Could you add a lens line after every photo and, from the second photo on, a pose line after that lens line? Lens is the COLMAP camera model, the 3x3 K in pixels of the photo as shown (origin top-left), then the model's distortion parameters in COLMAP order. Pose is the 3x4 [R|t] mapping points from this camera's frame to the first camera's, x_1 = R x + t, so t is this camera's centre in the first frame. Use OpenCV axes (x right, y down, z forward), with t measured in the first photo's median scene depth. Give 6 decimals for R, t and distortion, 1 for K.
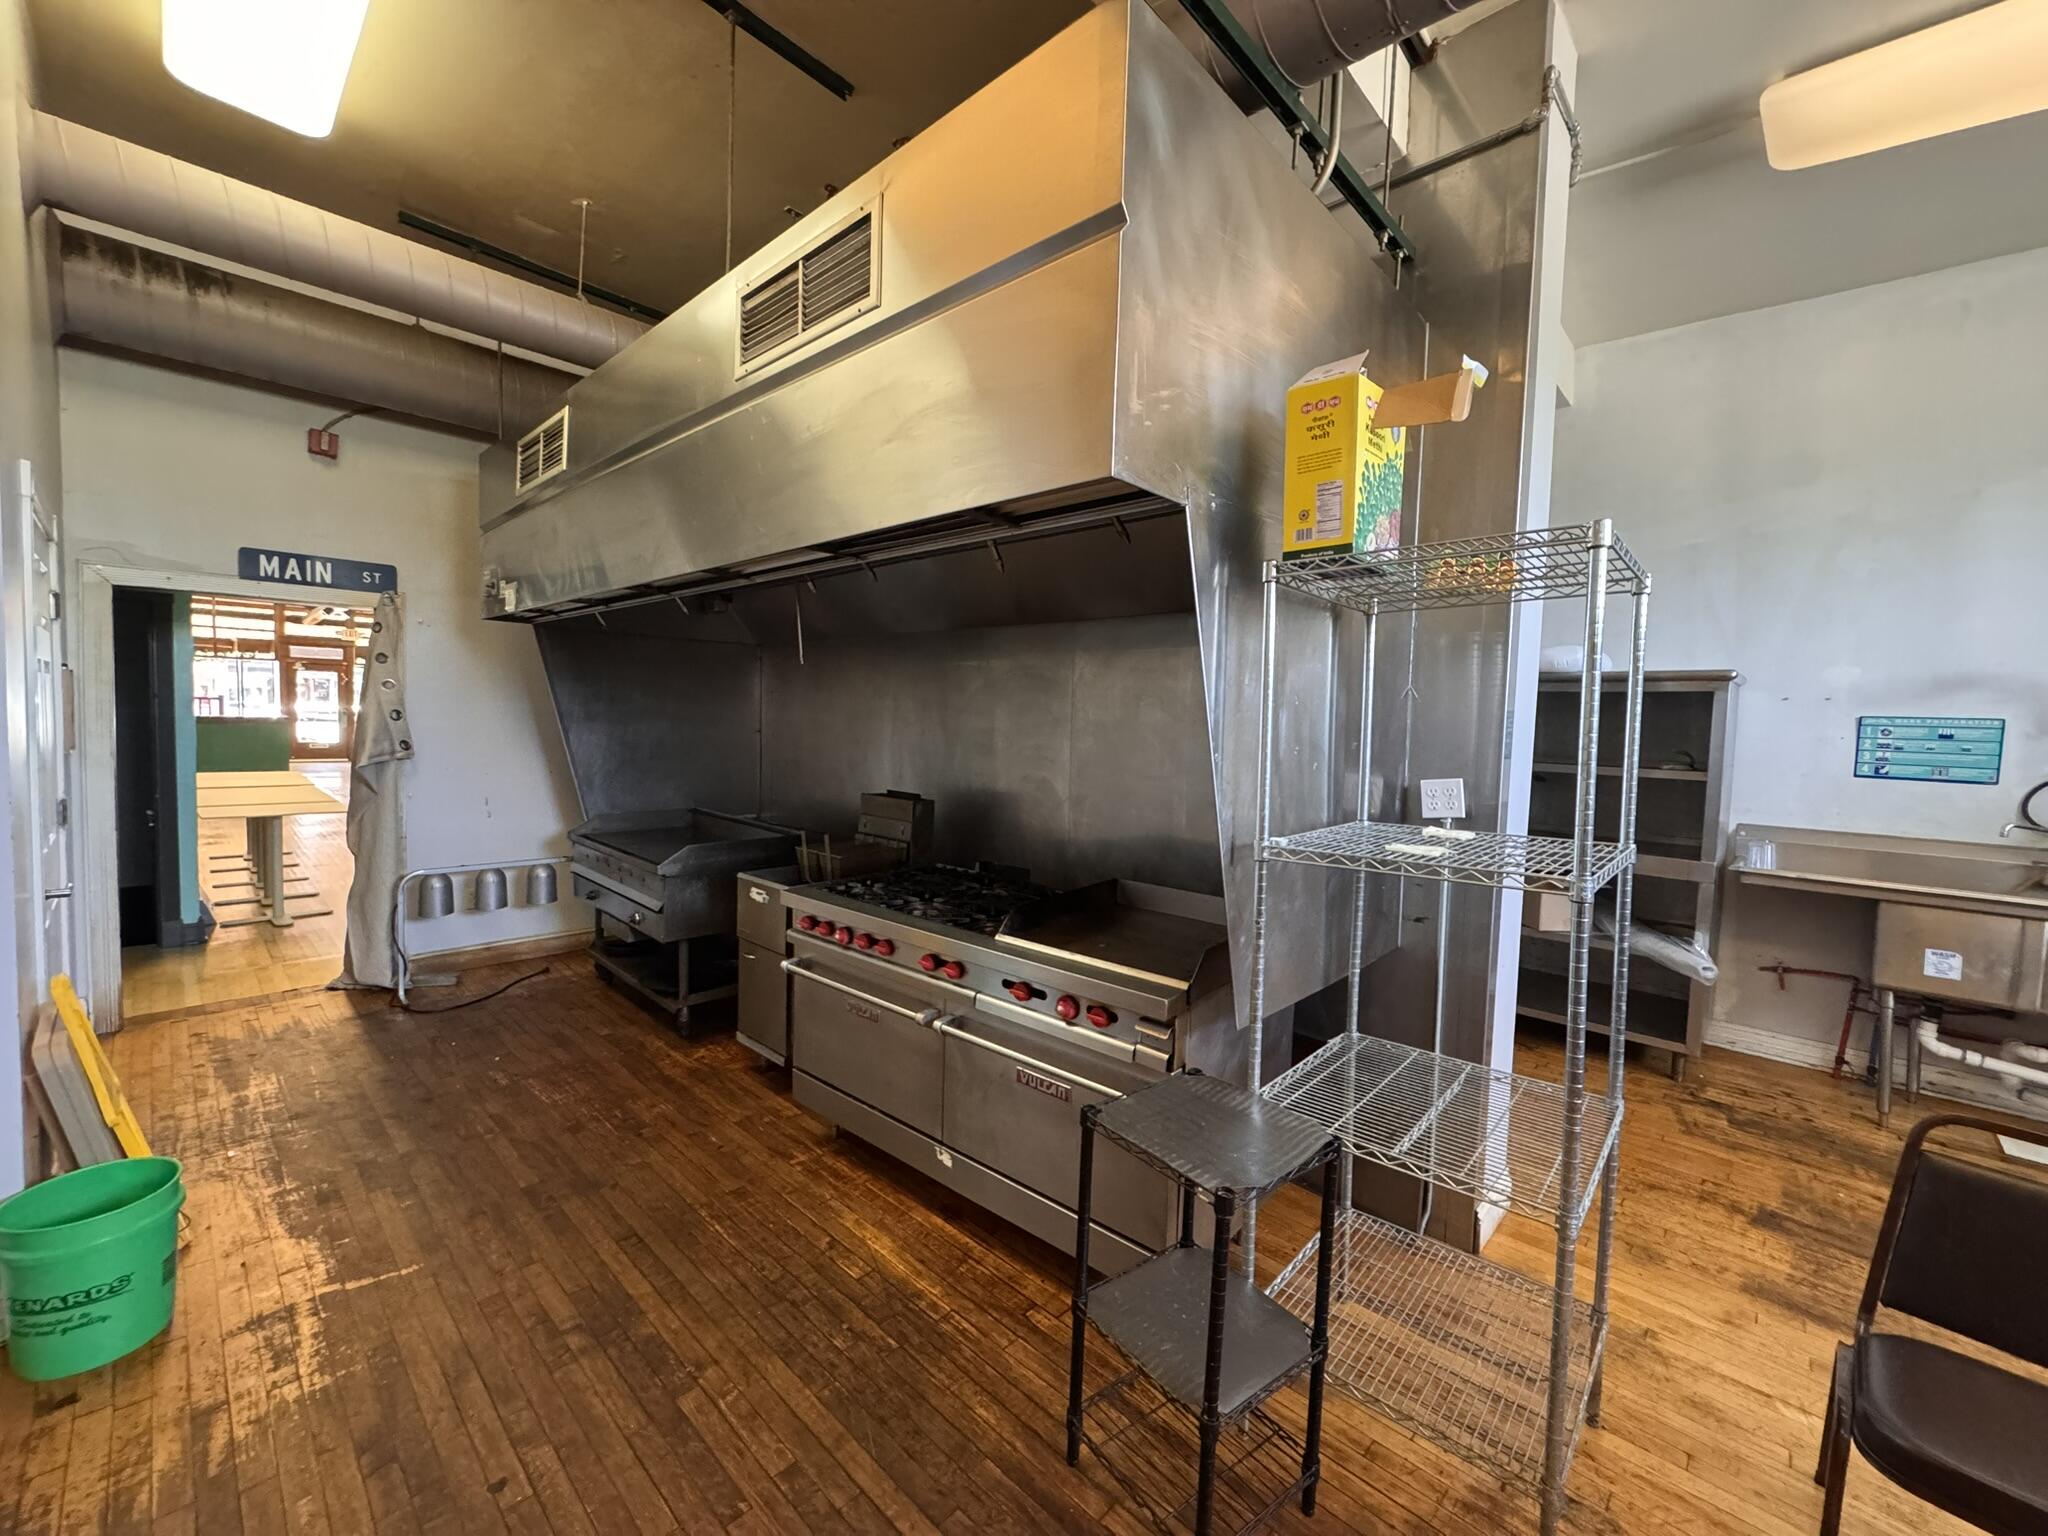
lens RADIAL K [[821.5, 0, 1020.4], [0, 821.5, 762.8], [0, 0, 1]] dist [-0.003657, 0.000957]
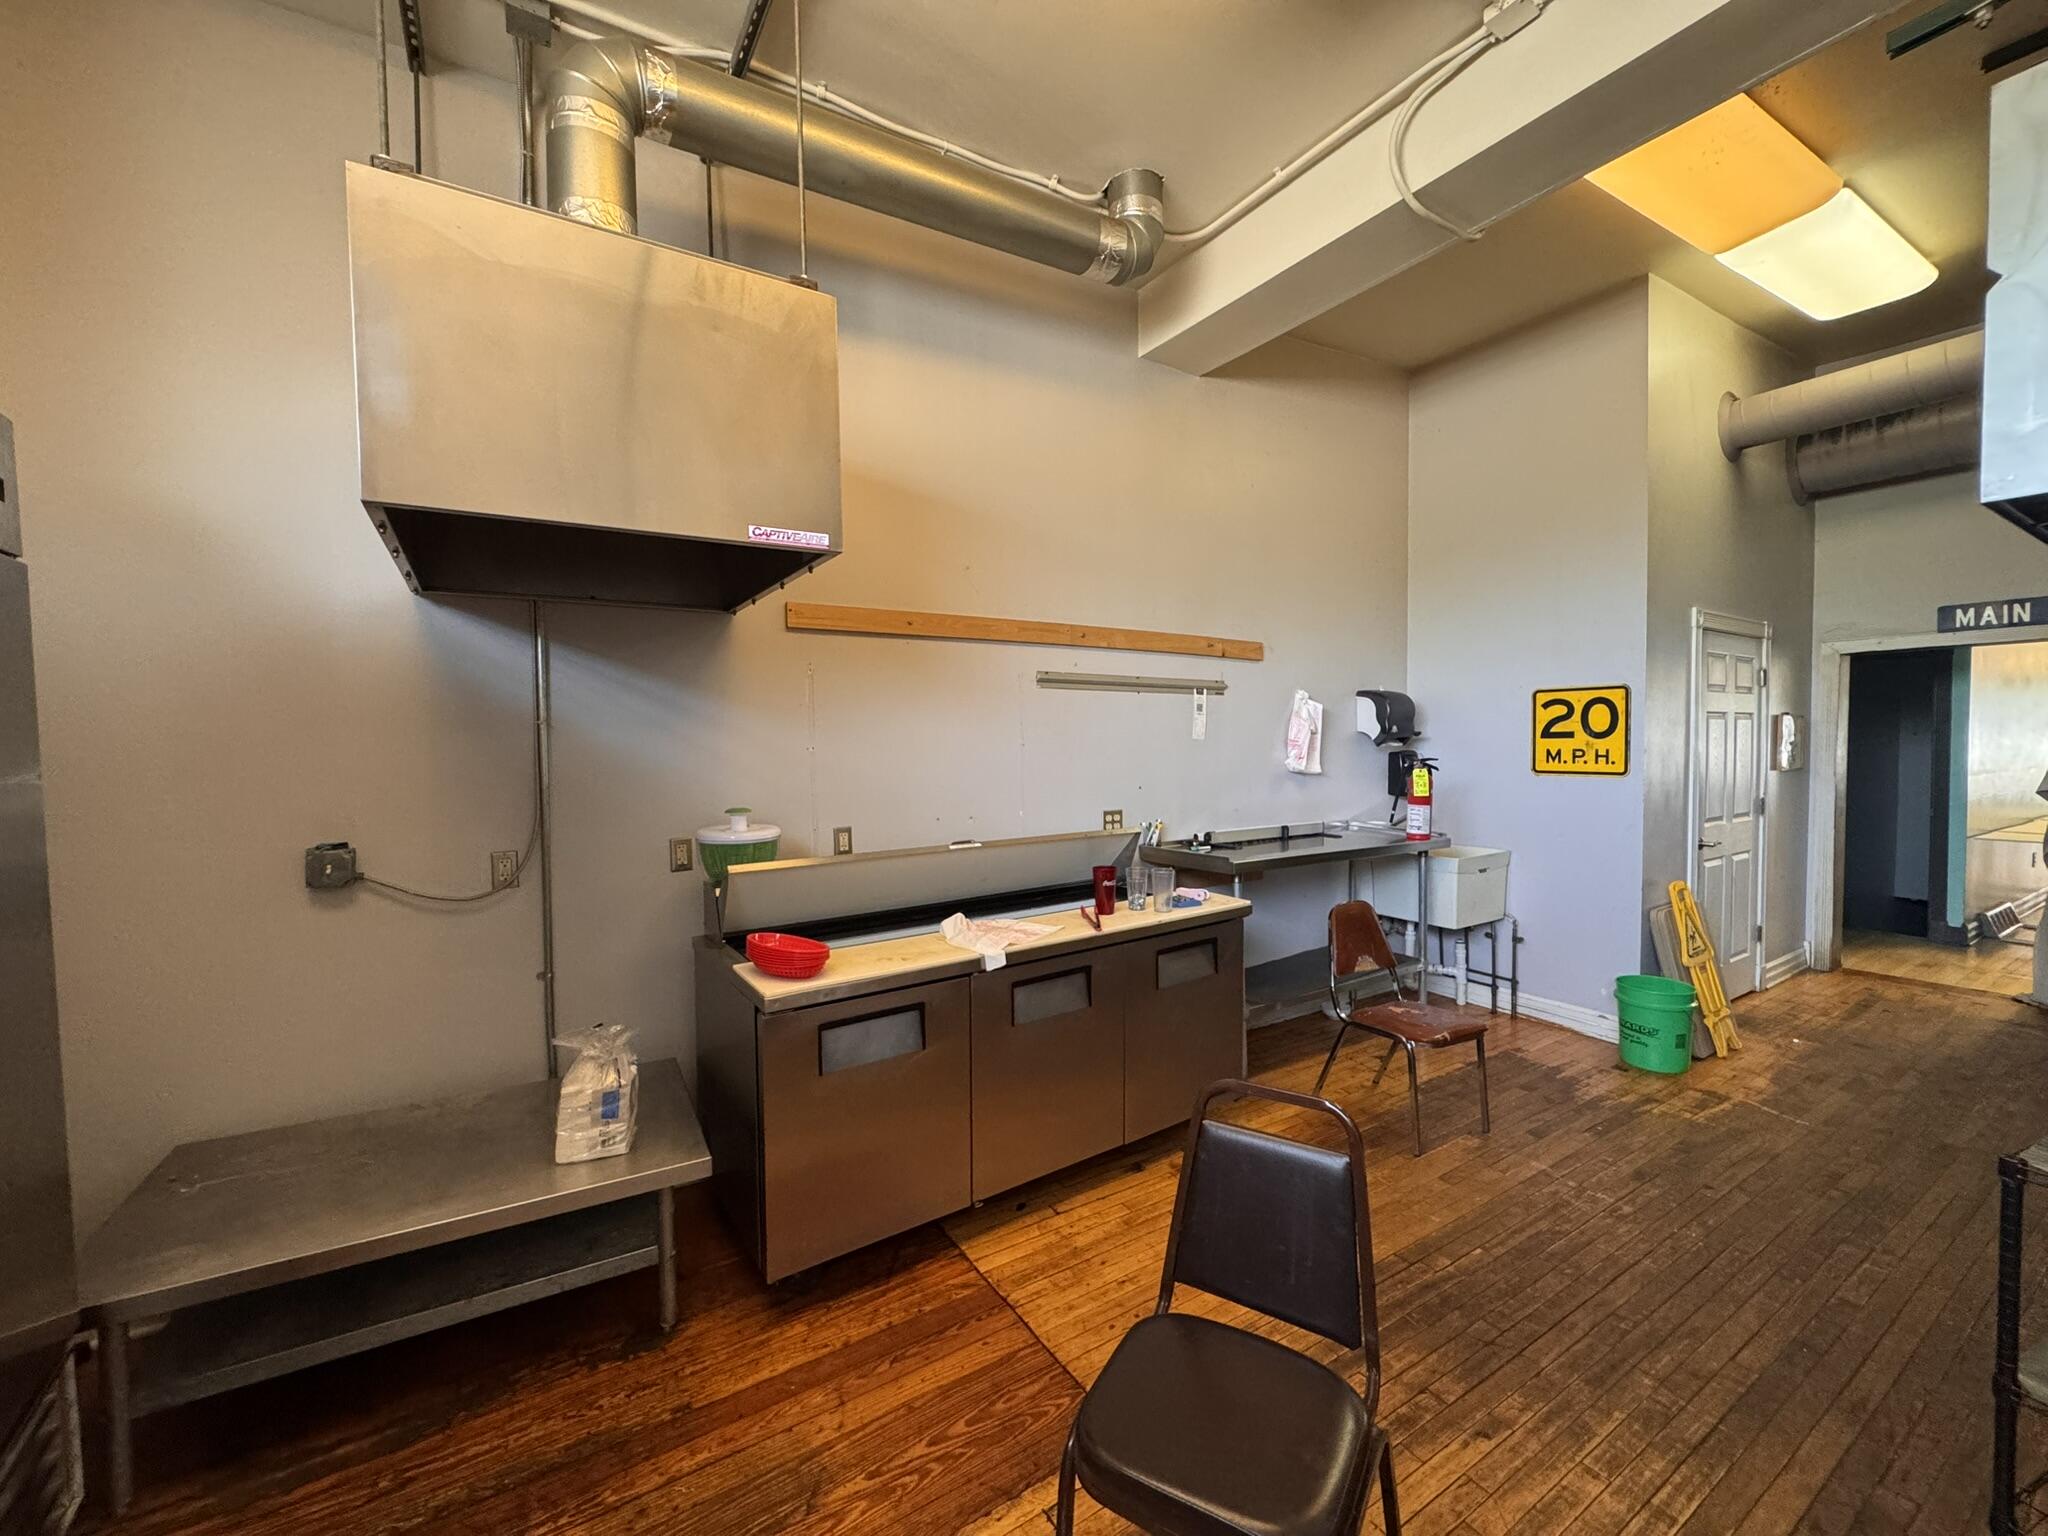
lens RADIAL K [[821.5, 0, 1027.7], [0, 821.5, 764.2], [0, 0, 1]] dist [-0.003657, 0.000957]
pose [[-0.248505, -0.000619, -0.968630, 1.037130], [-0.054081, 0.998449, 0.013237, 0.049941], [0.967120, 0.055674, -0.248153, 0.009065]]
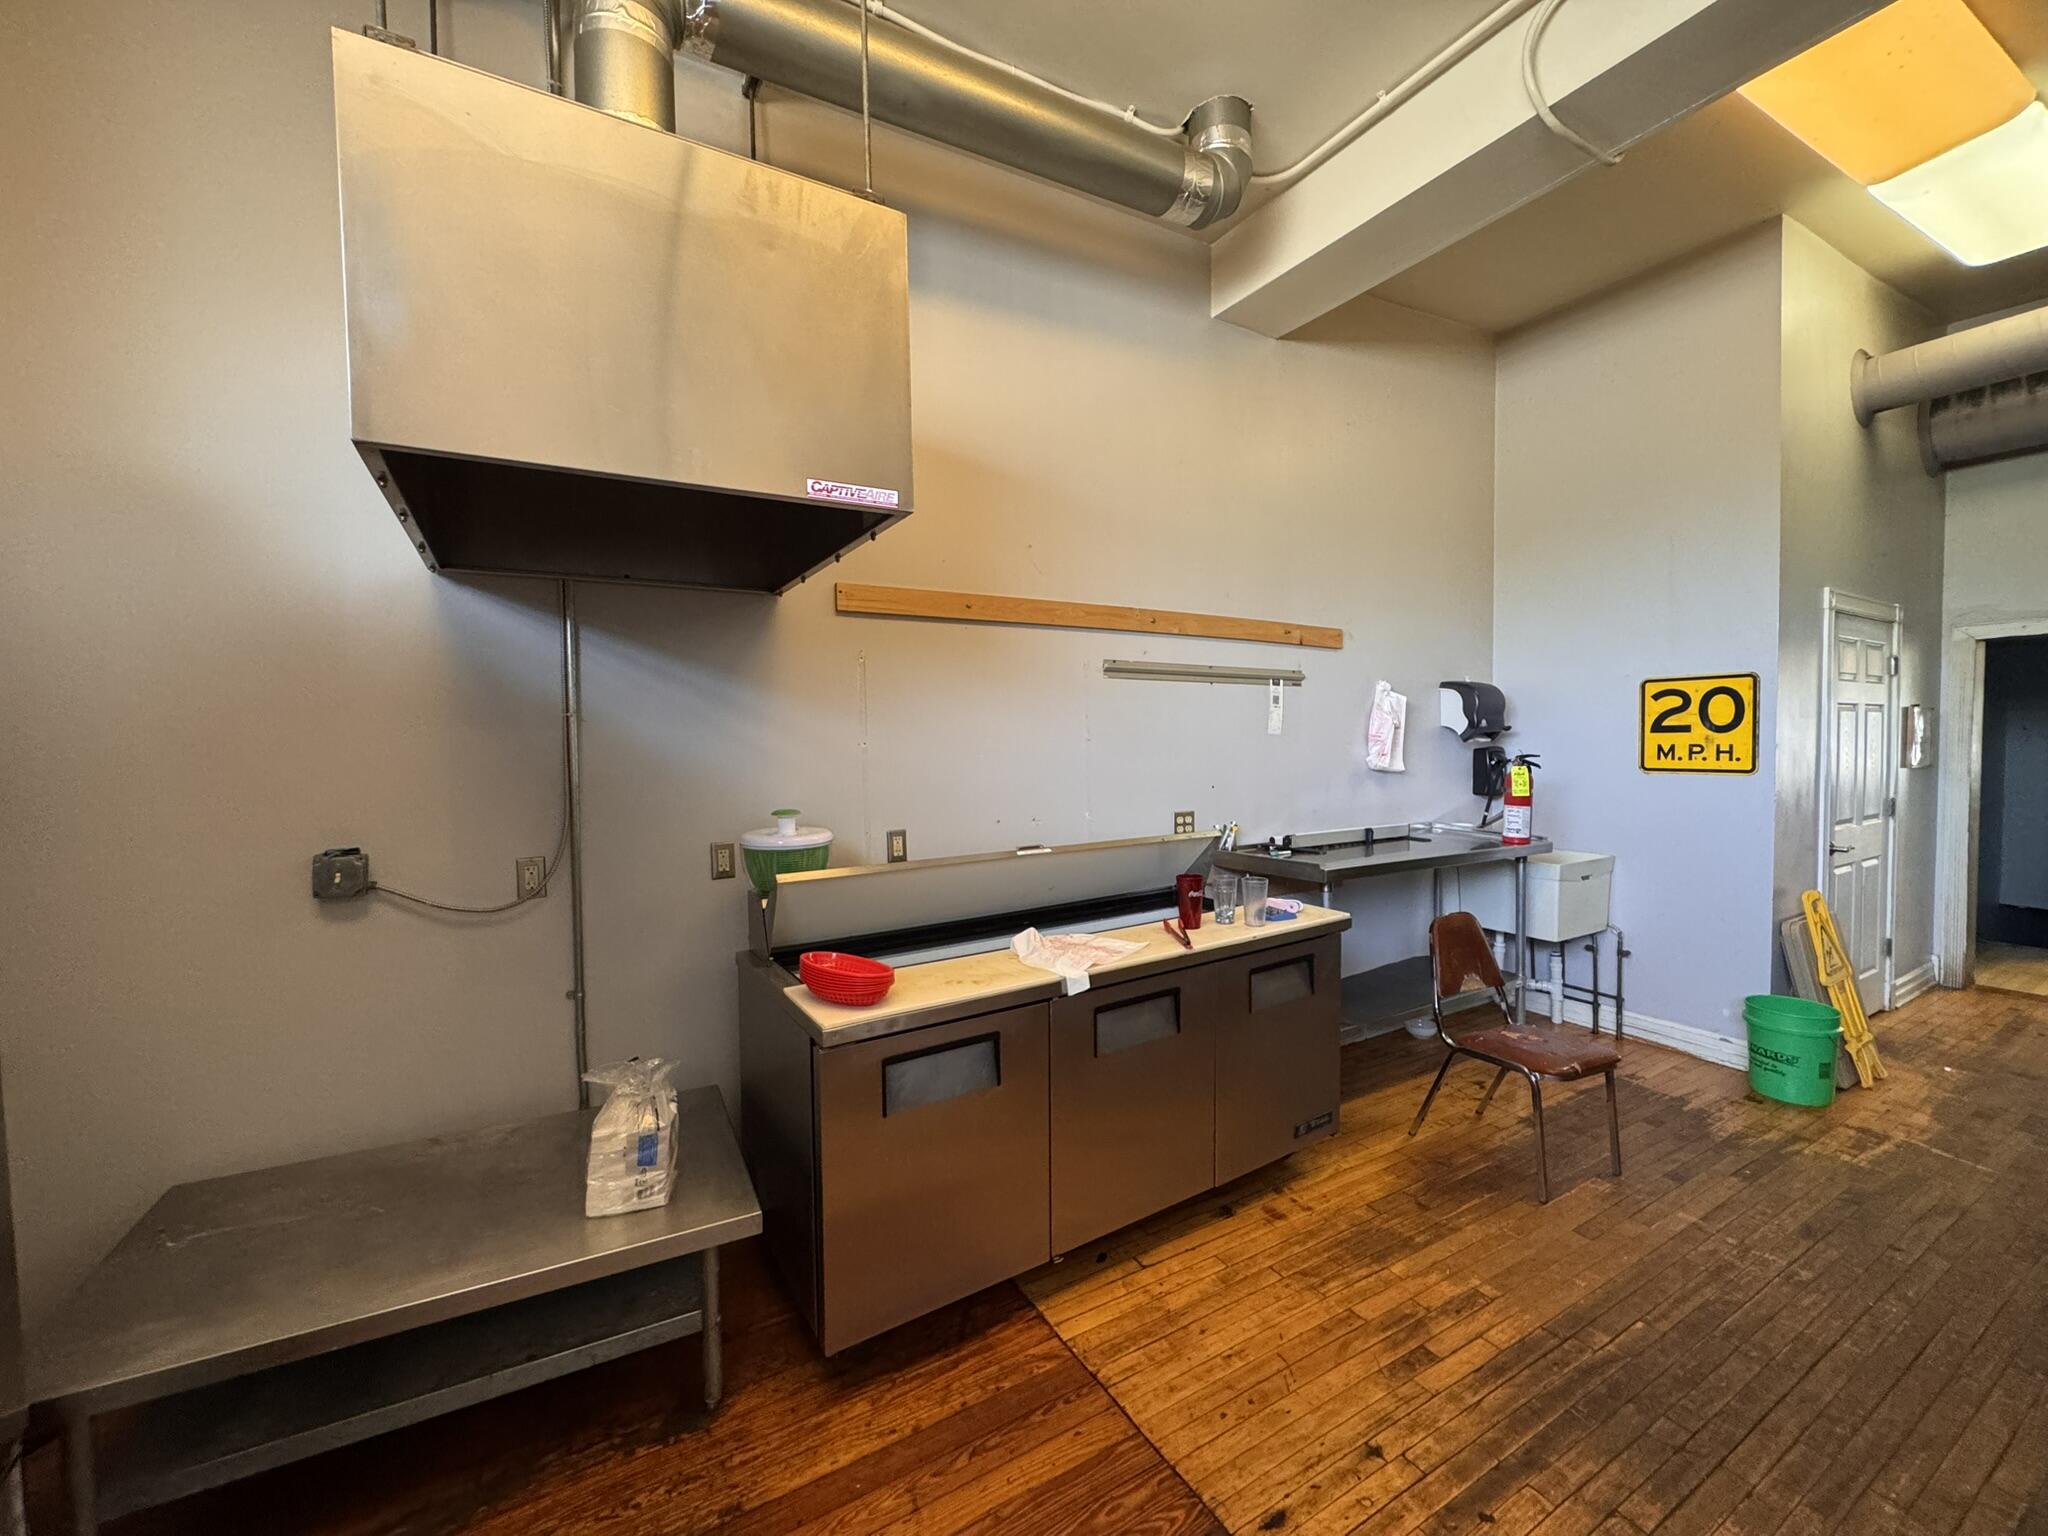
lens RADIAL K [[821.5, 0, 1027.5], [0, 821.5, 764.5], [0, 0, 1]] dist [-0.003657, 0.000957]
pose [[-0.279691, 0.001345, -0.960089, 0.921731], [-0.052765, 0.998466, 0.016770, 0.058907], [0.958639, 0.055350, -0.279191, -0.097412]]
